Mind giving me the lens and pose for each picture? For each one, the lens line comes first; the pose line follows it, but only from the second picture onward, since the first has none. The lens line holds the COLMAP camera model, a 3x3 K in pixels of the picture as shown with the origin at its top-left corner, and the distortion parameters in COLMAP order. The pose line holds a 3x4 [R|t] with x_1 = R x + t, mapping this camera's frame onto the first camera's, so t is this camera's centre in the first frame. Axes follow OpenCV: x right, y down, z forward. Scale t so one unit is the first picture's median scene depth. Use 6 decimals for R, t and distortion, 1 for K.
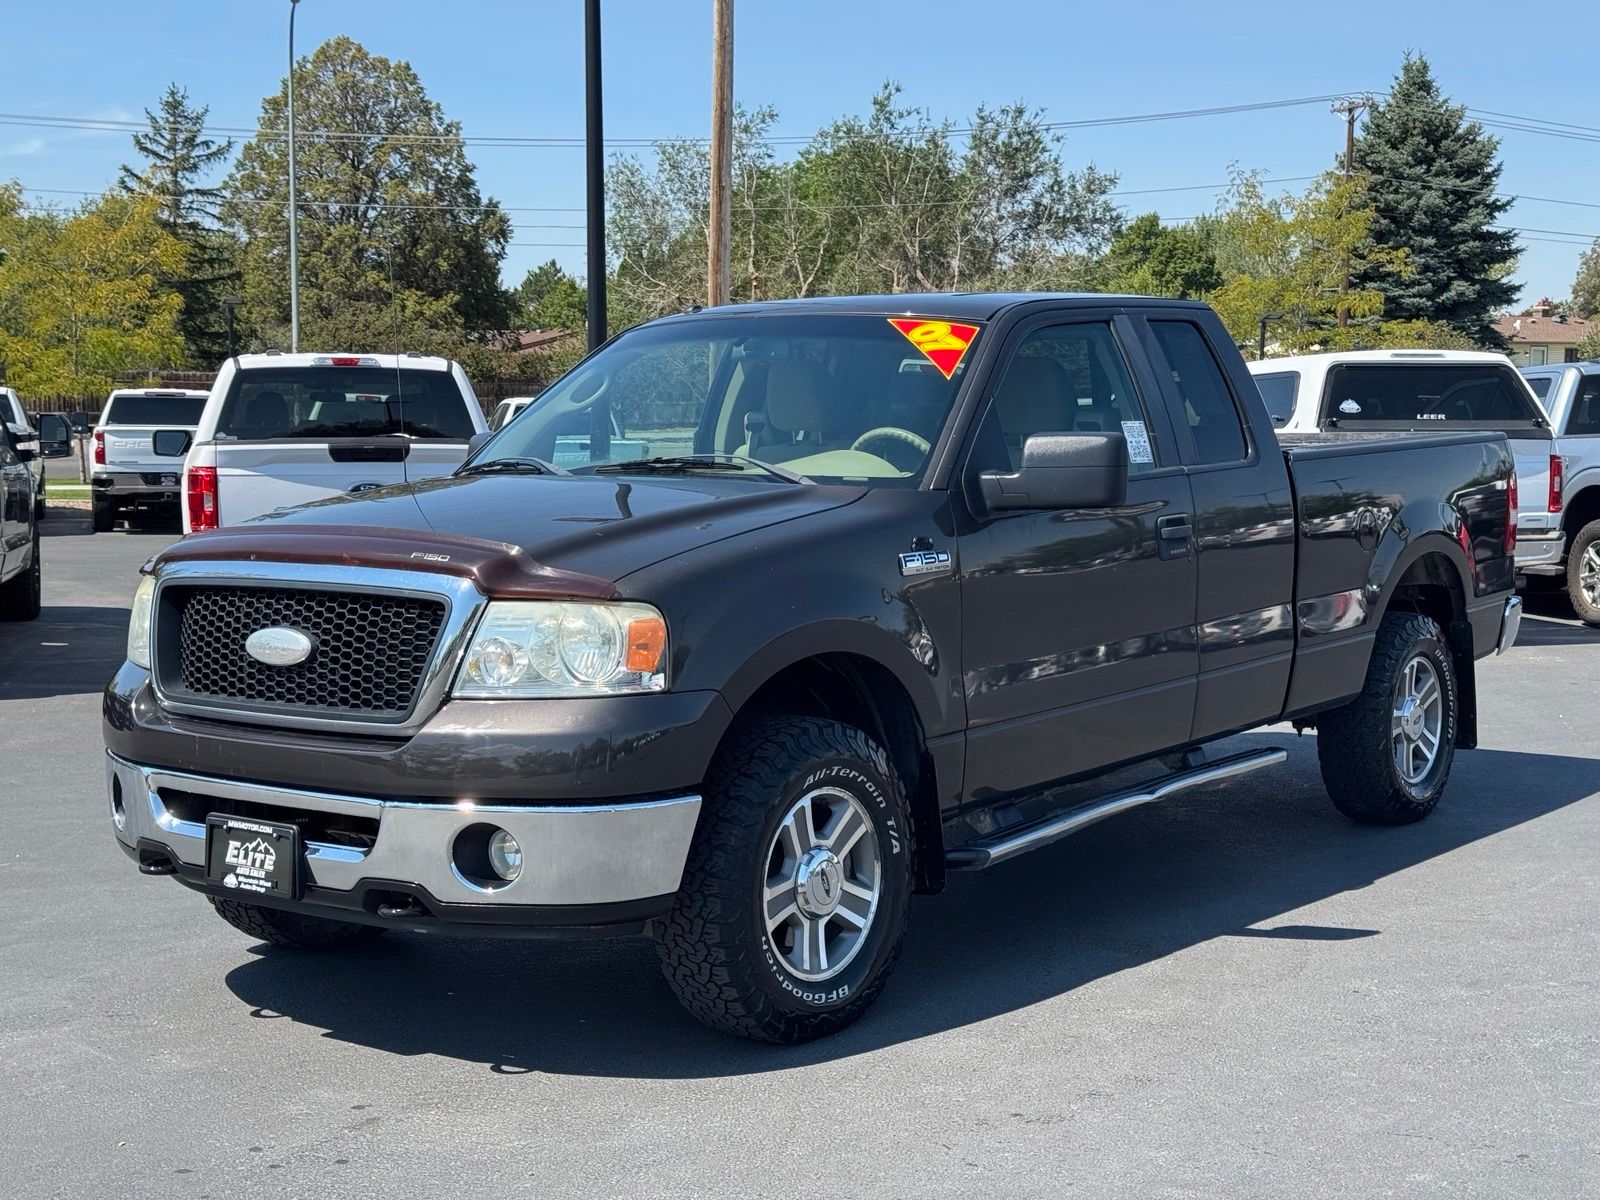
lens RADIAL K [[2227.8, 0, 800.0], [0, 2227.8, 600.0], [0, 0, 1]] dist [0.196177, -0.442020]
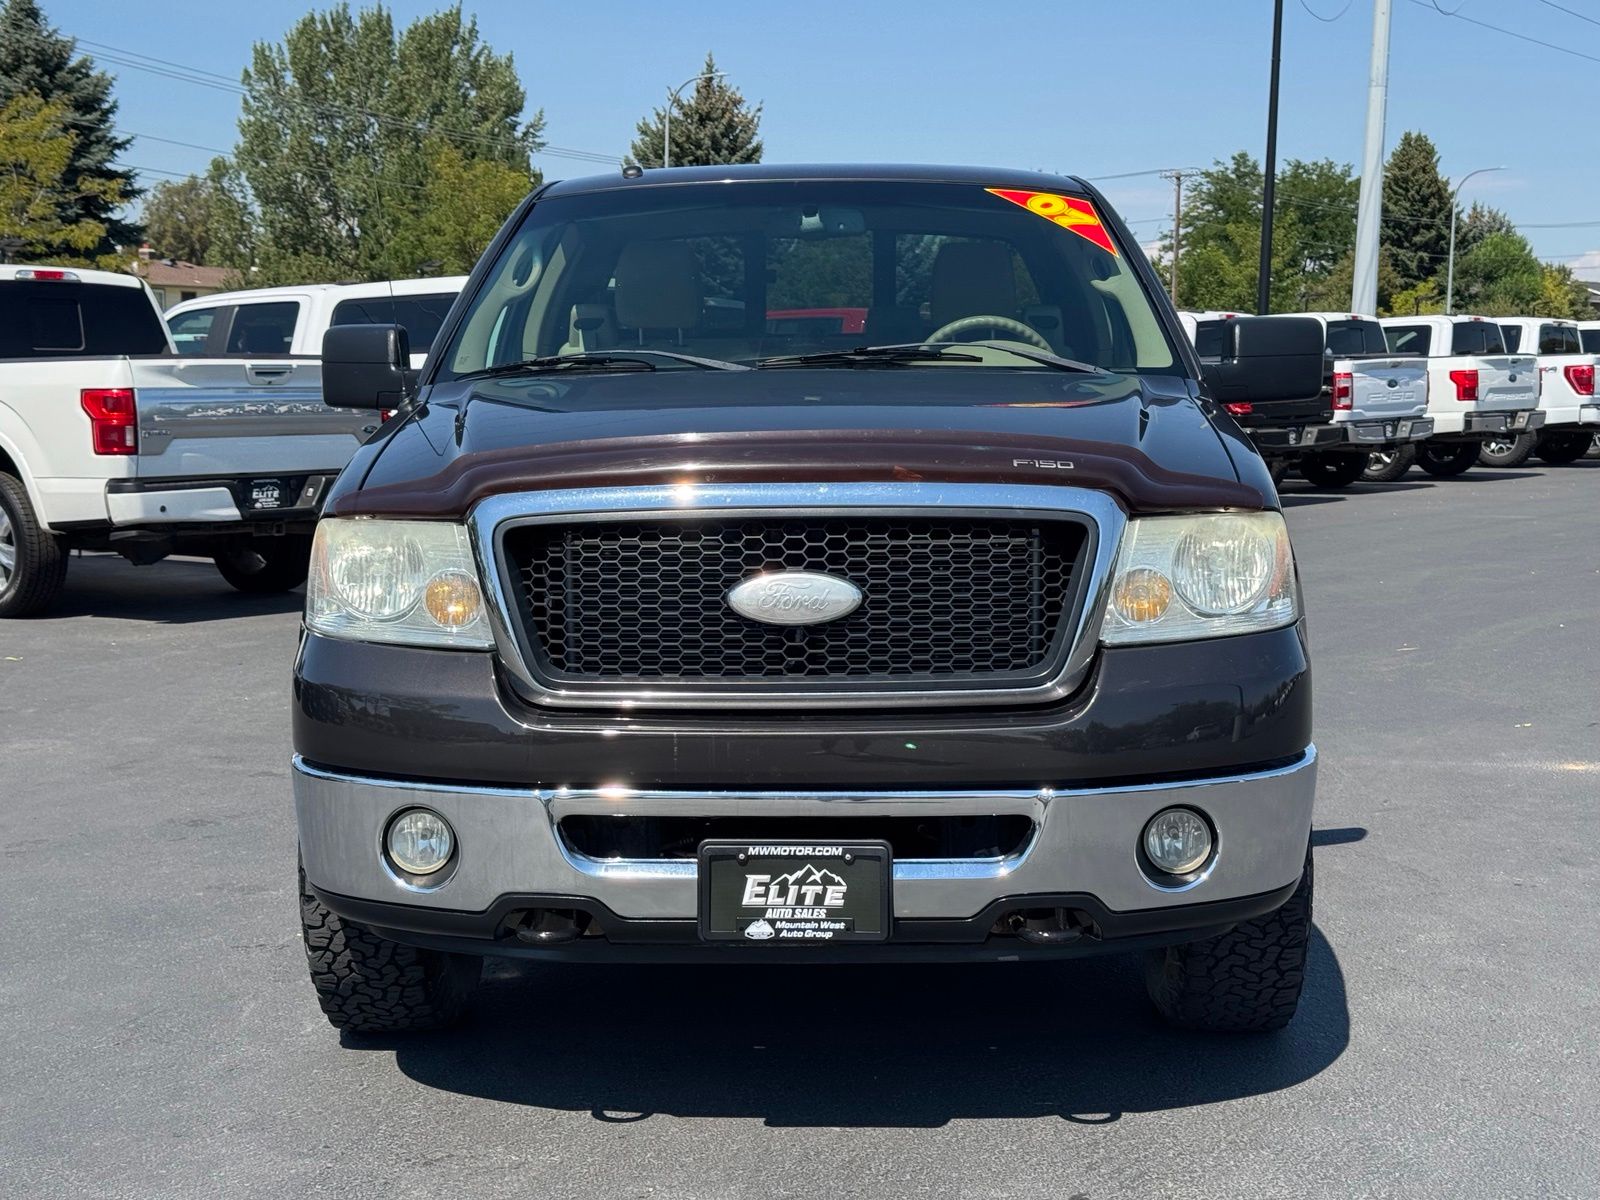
lens RADIAL K [[2227.8, 0, 800.0], [0, 2227.8, 600.0], [0, 0, 1]] dist [0.196177, -0.442020]
pose [[0.811311, -0.063494, 0.581157, -0.645098], [0.049484, 0.997975, 0.039953, -0.007539], [-0.582517, -0.003656, 0.812810, 0.415731]]
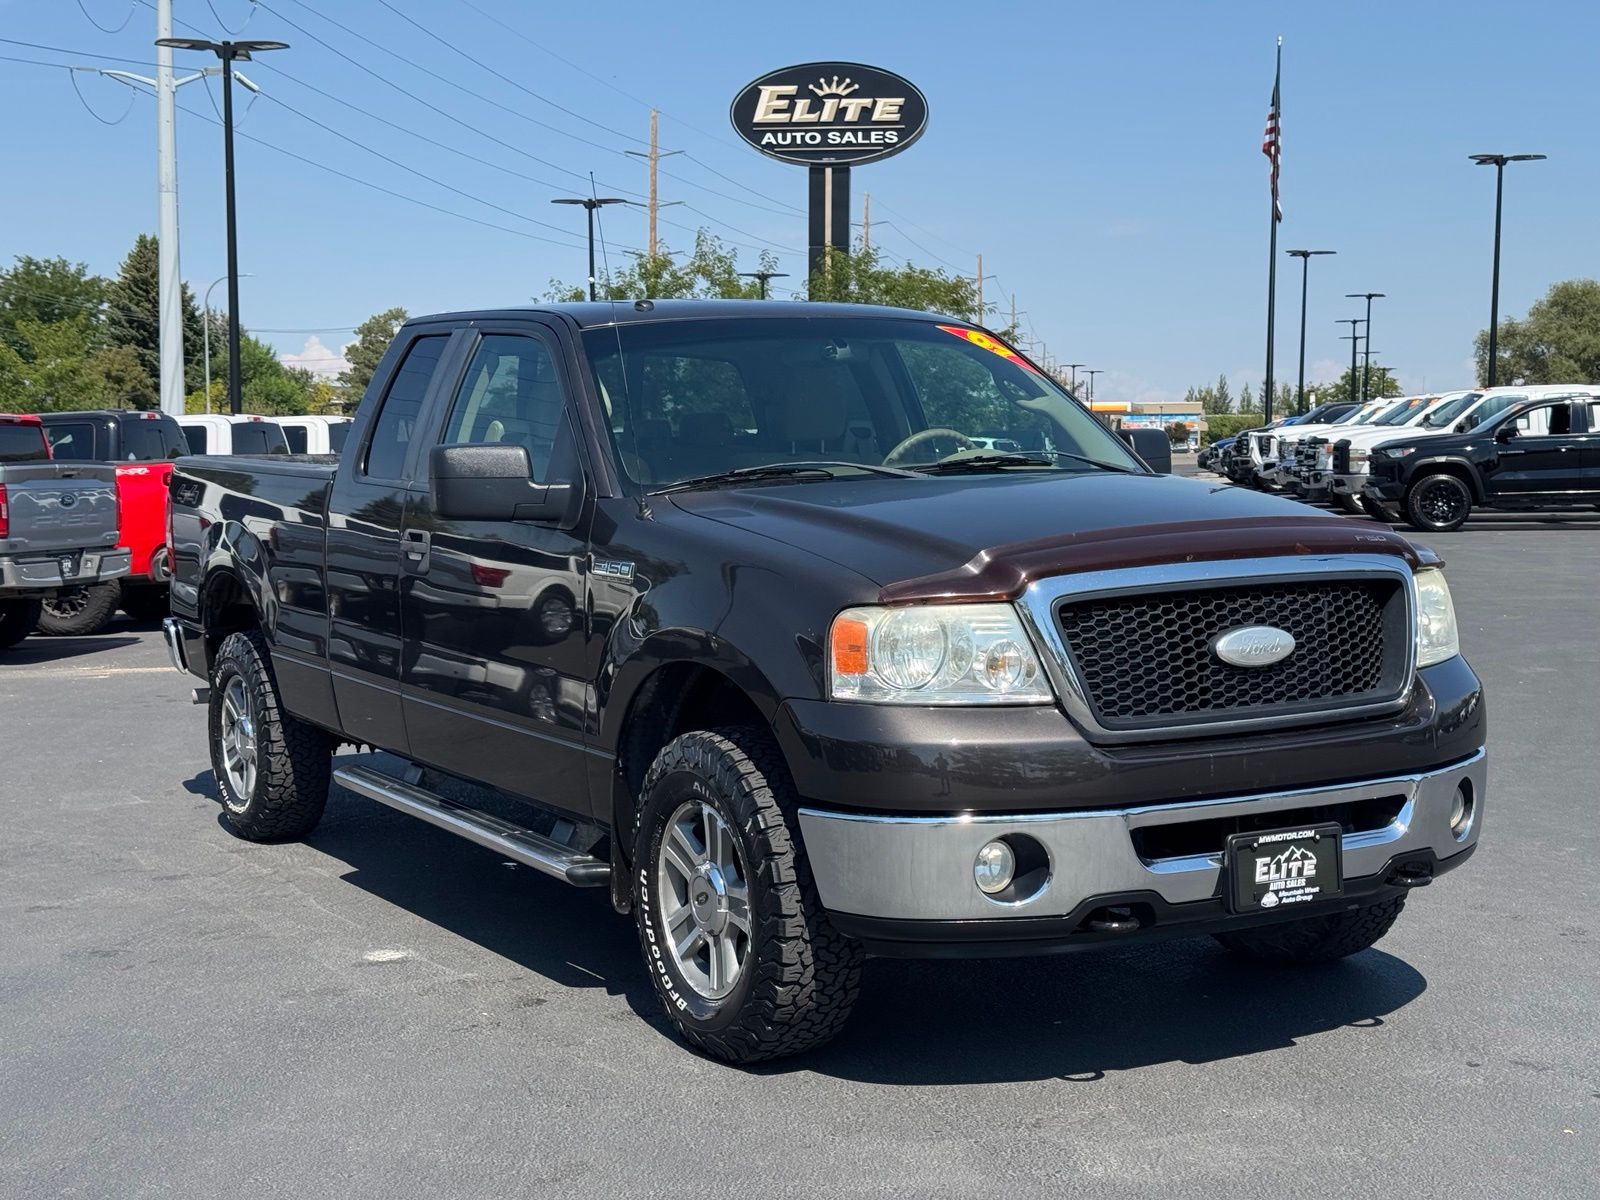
lens RADIAL K [[2227.8, 0, 800.0], [0, 2227.8, 600.0], [0, 0, 1]] dist [0.196177, -0.442020]
pose [[0.383007, -0.069931, 0.921094, -1.173492], [0.092556, 0.995018, 0.037057, -0.051539], [-0.919097, 0.071060, 0.387572, 0.806036]]
